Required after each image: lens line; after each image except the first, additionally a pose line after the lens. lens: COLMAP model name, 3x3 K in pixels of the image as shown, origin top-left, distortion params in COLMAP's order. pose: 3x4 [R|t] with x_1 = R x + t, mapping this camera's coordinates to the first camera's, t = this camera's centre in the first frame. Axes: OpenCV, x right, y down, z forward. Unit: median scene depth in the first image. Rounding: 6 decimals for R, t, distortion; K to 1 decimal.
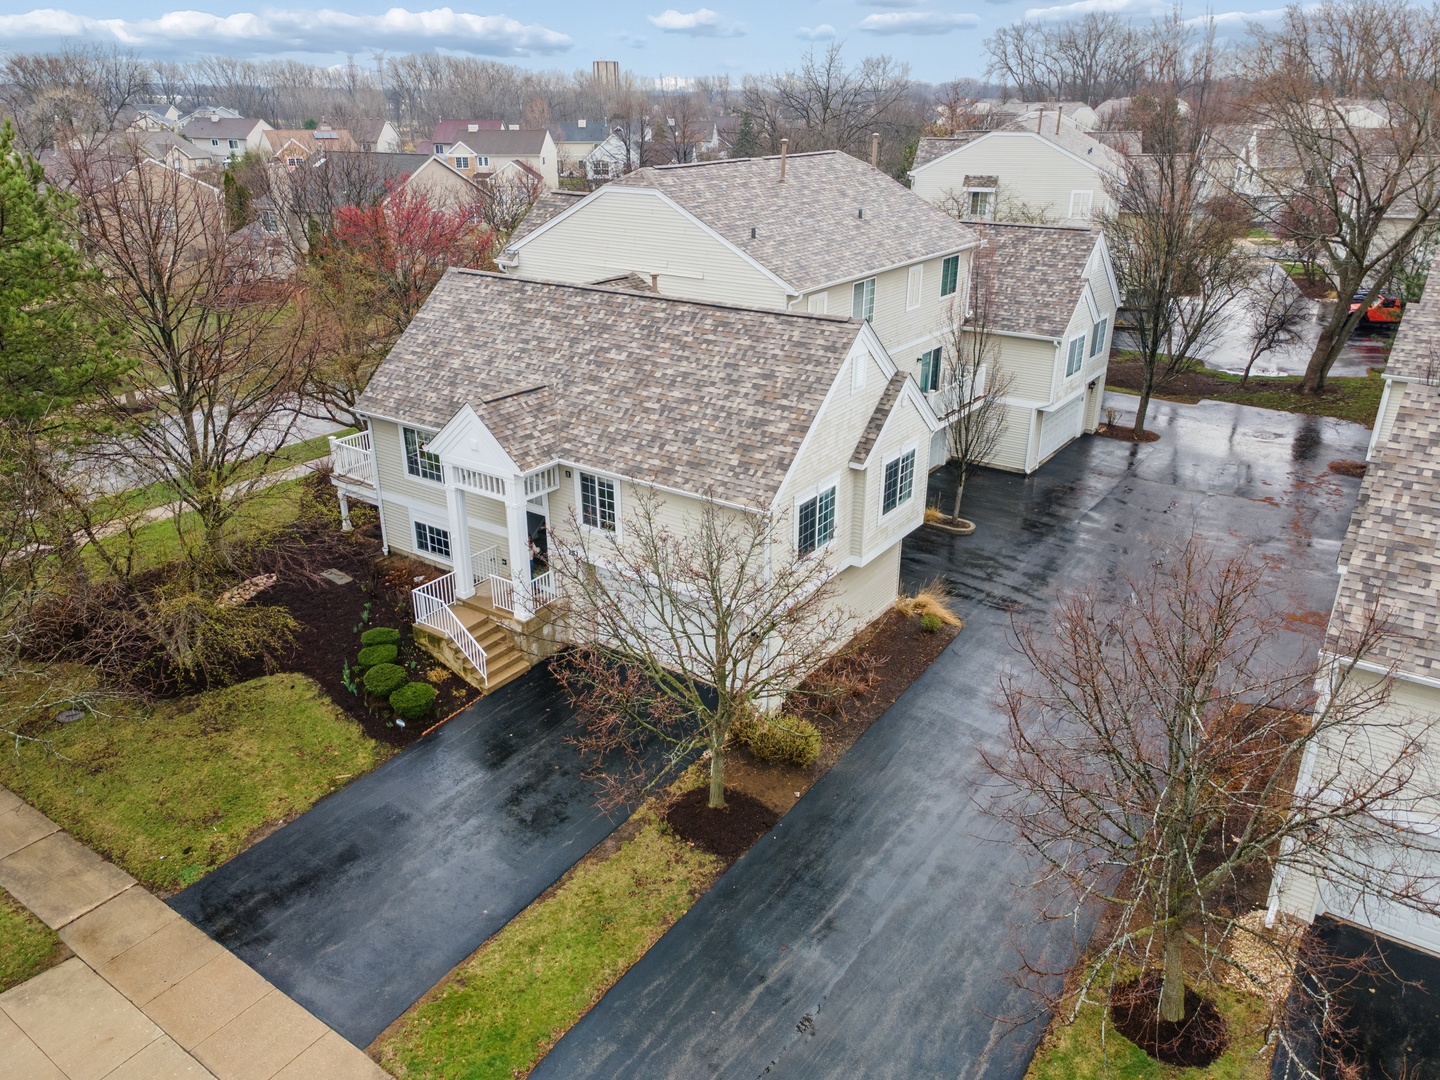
lens RADIAL K [[1067.1, 0, 720.0], [0, 1067.1, 540.0], [0, 0, 1]] dist [-0.003493, -0.001255]
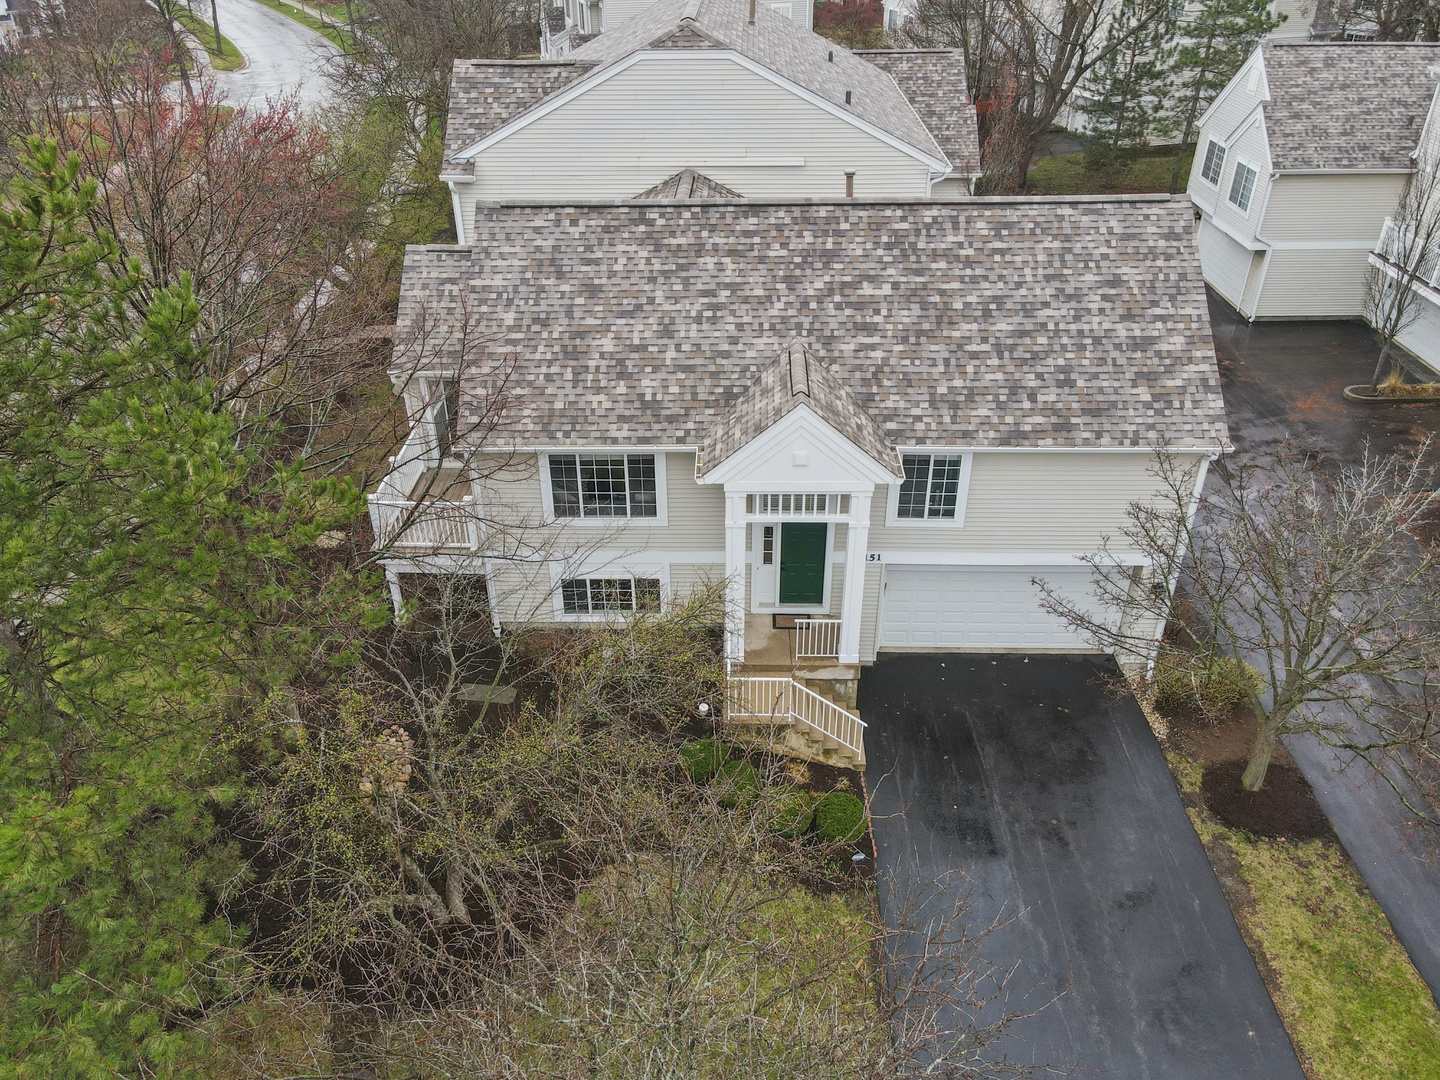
lens RADIAL K [[1067.1, 0, 720.0], [0, 1067.1, 540.0], [0, 0, 1]] dist [-0.003493, -0.001255]
pose [[0.833686, -0.301517, 0.462661, -0.608649], [0.227465, 0.950910, 0.209833, -0.194880], [-0.503217, -0.069695, 0.861345, 0.410871]]
